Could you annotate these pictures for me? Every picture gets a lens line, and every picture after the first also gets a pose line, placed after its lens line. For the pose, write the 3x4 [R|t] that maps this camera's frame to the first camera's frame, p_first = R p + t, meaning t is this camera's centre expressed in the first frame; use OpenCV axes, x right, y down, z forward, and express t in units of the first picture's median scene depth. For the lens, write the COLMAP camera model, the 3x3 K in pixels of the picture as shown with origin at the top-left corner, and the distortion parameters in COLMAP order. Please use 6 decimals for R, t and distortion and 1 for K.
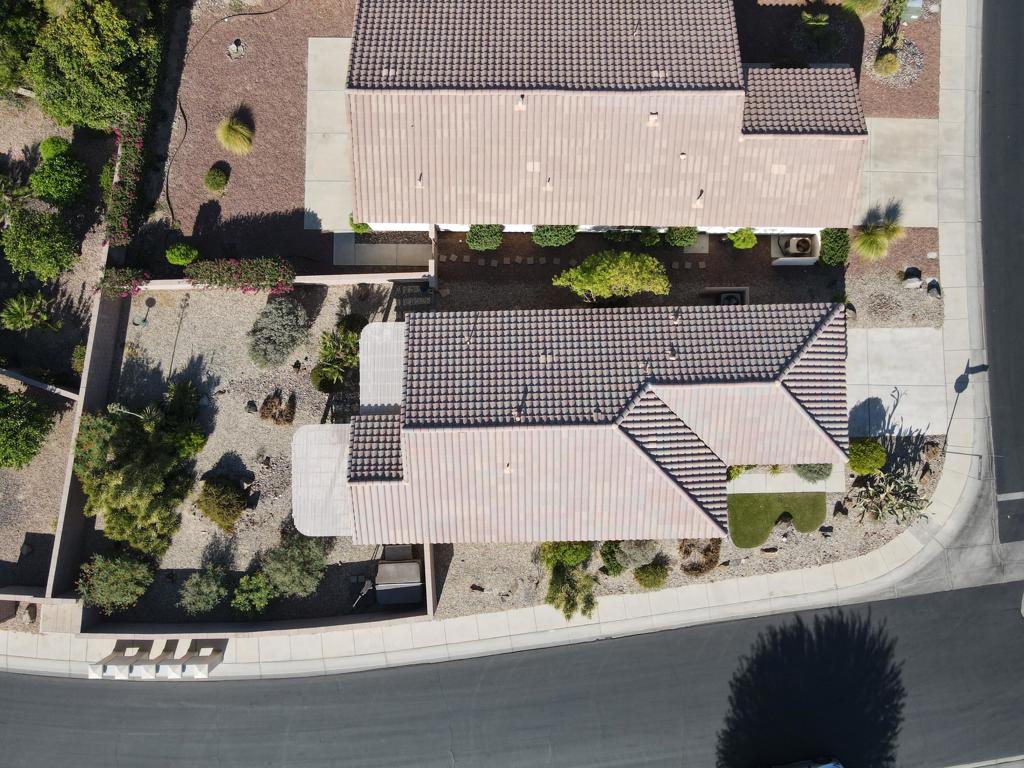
lens RADIAL K [[743.2, 0, 507.2], [0, 743.2, 382.1], [0, 0, 1]] dist [0.015107, 0.007603]
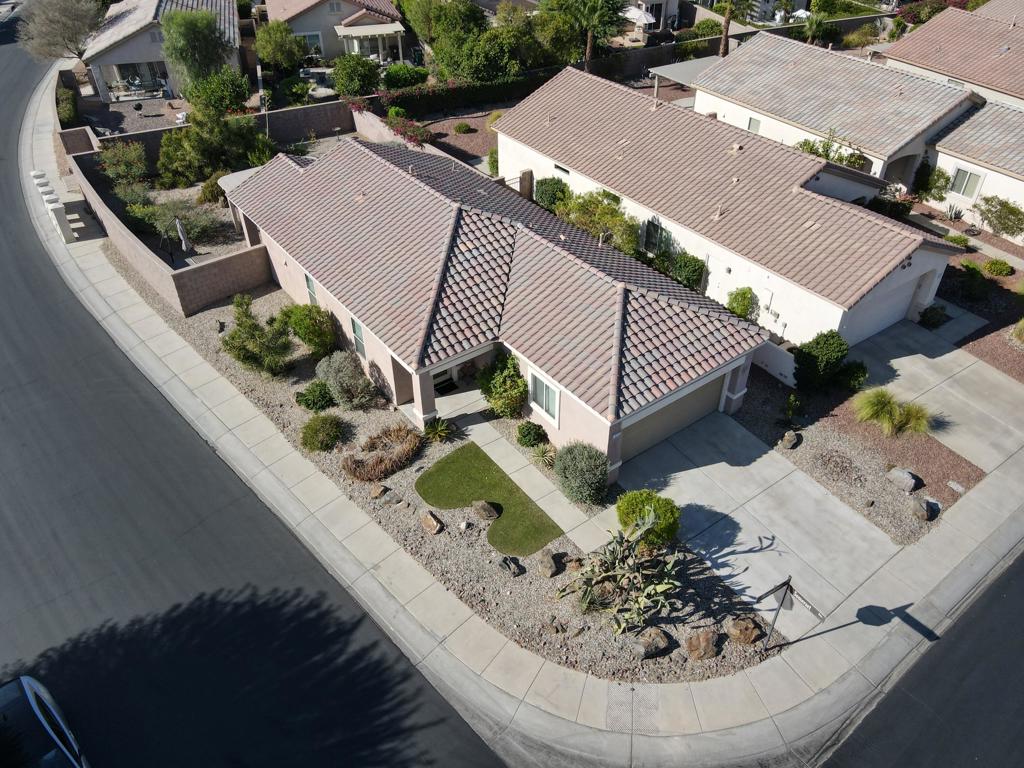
lens RADIAL K [[743.2, 0, 507.2], [0, 743.2, 382.1], [0, 0, 1]] dist [0.015107, 0.007603]
pose [[0.574738, 0.514789, -0.636136, 0.716783], [-0.818082, 0.380881, -0.430897, 0.397972], [0.020471, 0.768064, 0.640046, 0.509960]]
